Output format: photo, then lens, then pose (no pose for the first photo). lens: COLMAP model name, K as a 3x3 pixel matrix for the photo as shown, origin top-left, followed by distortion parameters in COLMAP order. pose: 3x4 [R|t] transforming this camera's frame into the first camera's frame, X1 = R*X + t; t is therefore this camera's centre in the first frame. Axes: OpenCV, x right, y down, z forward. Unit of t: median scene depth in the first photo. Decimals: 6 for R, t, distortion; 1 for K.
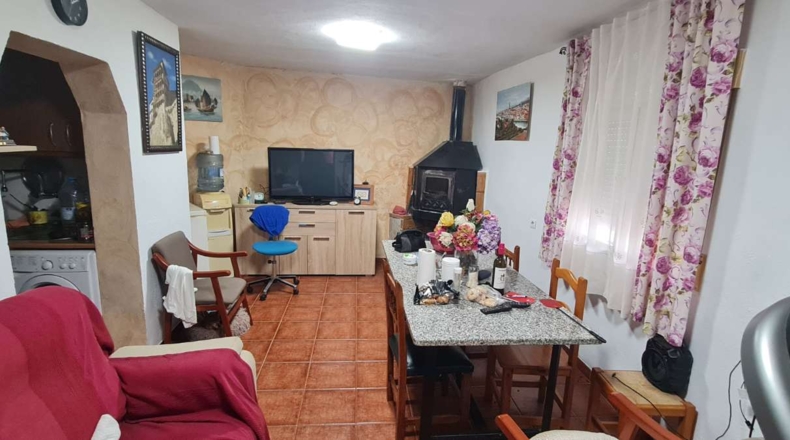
lens RADIAL K [[394.1, 0, 391.7], [0, 394.1, 224.5], [0, 0, 1]] dist [-0.001121, -0.000131]
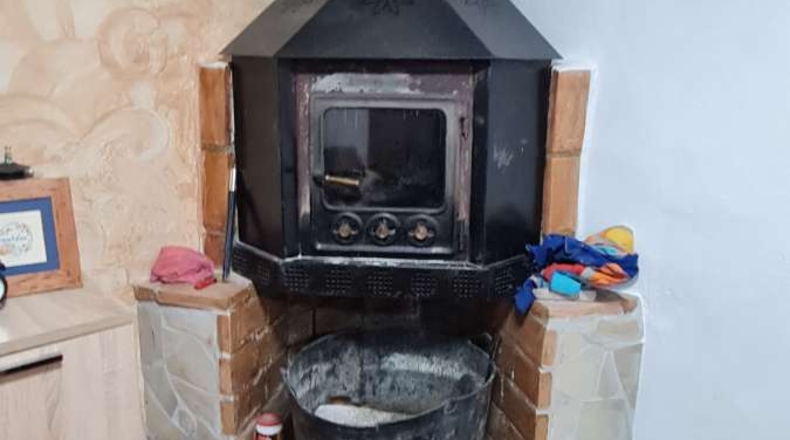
lens RADIAL K [[714.3, 0, 395.0], [0, 714.3, 220.0], [0, 0, 1]] dist [-0.002400, -0.001972]
pose [[0.820988, -0.173091, 0.544075, -0.109889], [0.126154, 0.984380, 0.122808, -0.108765], [-0.556833, -0.032187, 0.830000, 0.687639]]
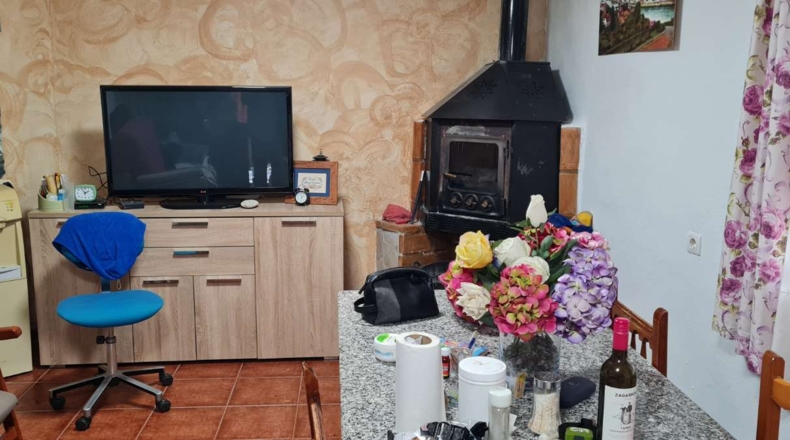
lens RADIAL K [[734.2, 0, 395.0], [0, 734.2, 220.0], [0, 0, 1]] dist [0.059174, 0.004296]
pose [[0.999446, -0.024975, -0.021996, 0.041987], [0.024639, 0.999578, -0.015380, -0.017920], [0.022371, 0.014829, 0.999640, 0.148202]]
